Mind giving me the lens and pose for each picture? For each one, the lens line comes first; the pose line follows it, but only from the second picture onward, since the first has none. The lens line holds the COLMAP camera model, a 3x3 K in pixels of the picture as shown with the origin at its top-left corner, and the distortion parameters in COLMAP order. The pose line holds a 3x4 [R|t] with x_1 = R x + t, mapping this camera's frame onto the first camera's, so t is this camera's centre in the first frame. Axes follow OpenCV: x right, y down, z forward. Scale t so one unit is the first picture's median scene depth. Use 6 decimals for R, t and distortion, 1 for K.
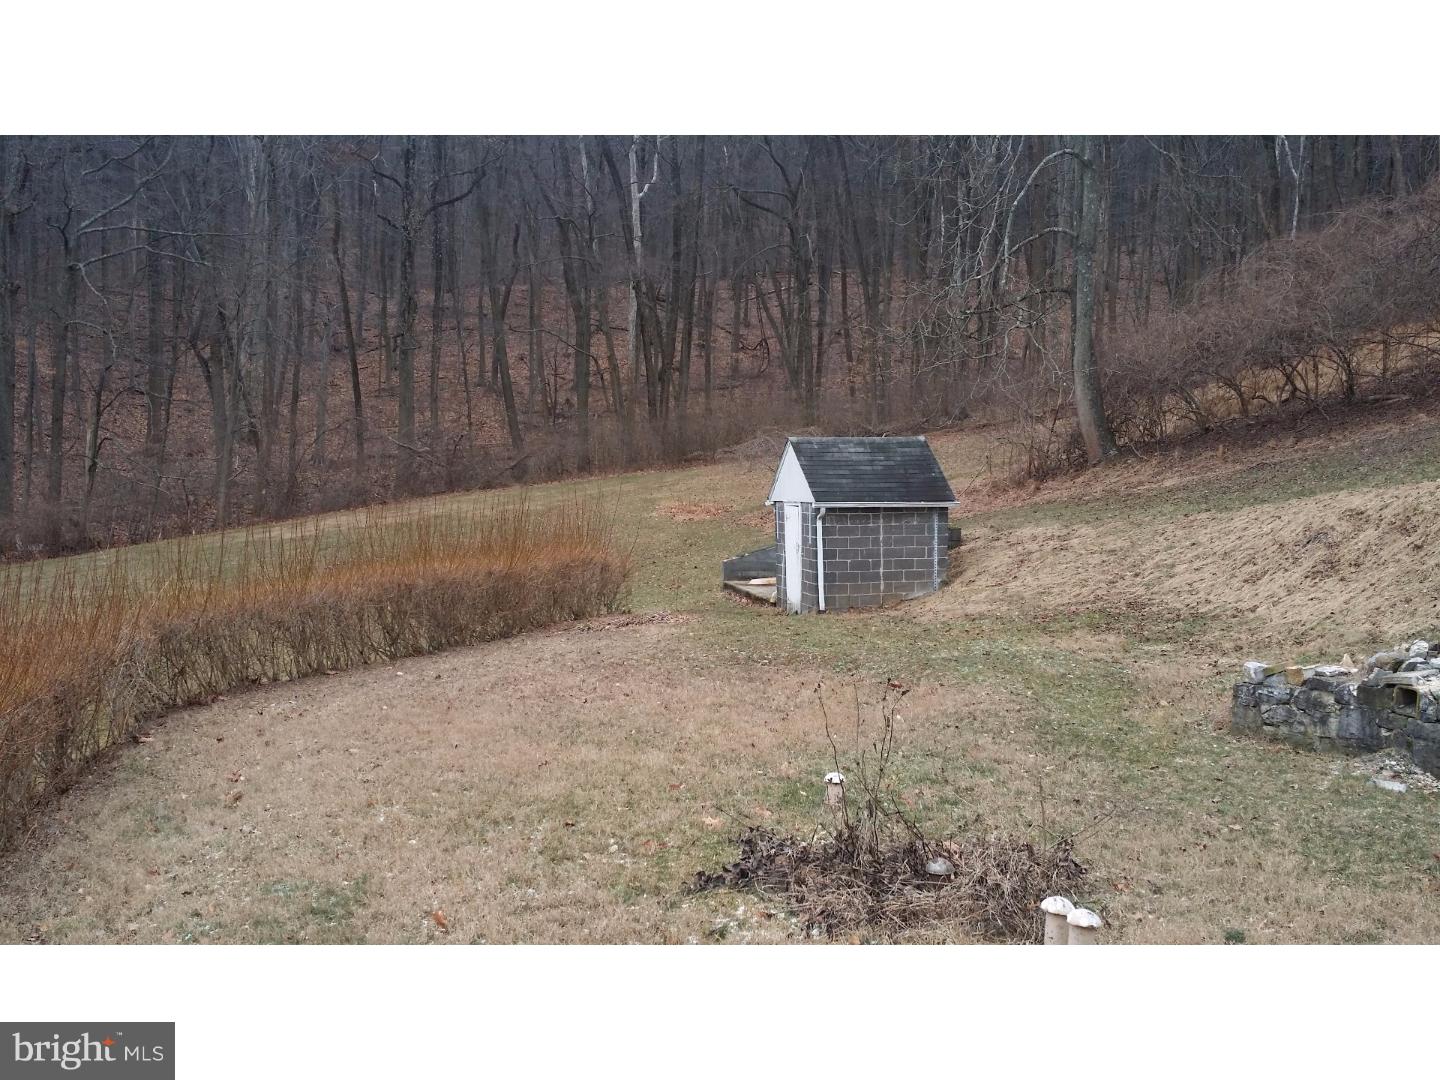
lens RADIAL K [[1315.1, 0, 710.5], [0, 1315.1, 523.8], [0, 0, 1]] dist [0.146607, -0.343450]
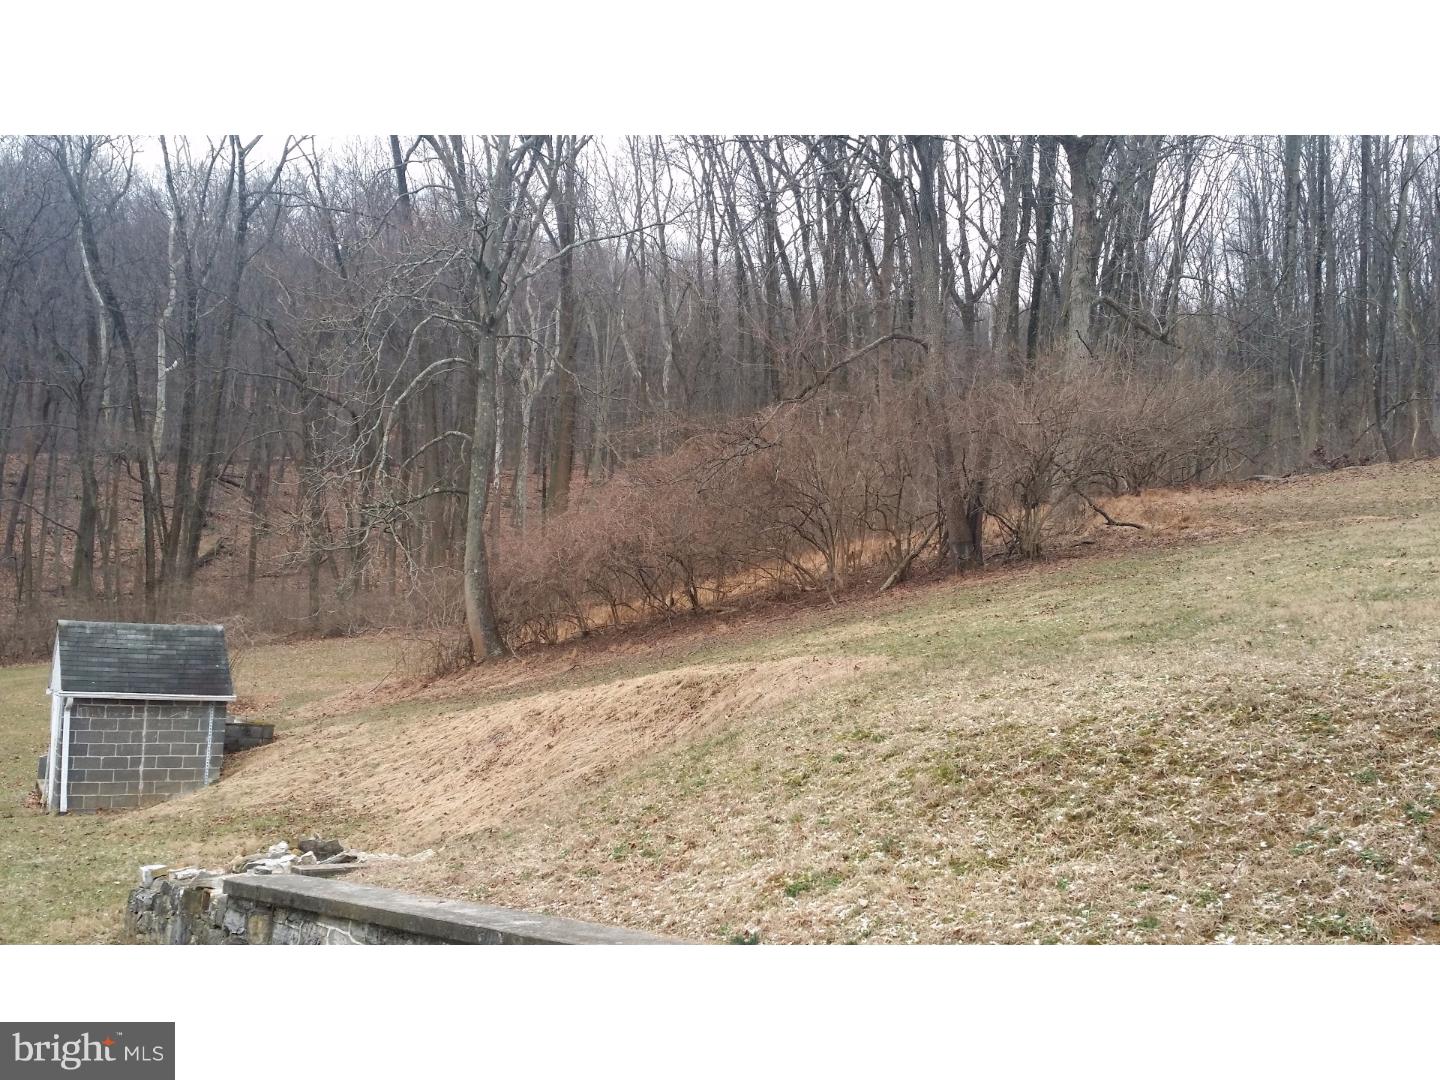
lens RADIAL K [[1315.1, 0, 710.5], [0, 1315.1, 523.8], [0, 0, 1]] dist [0.146607, -0.343450]
pose [[0.962539, 0.063323, 0.263644, 0.252892], [-0.022855, 0.987834, -0.153821, 0.000910], [-0.270177, 0.142033, 0.952277, -0.020554]]
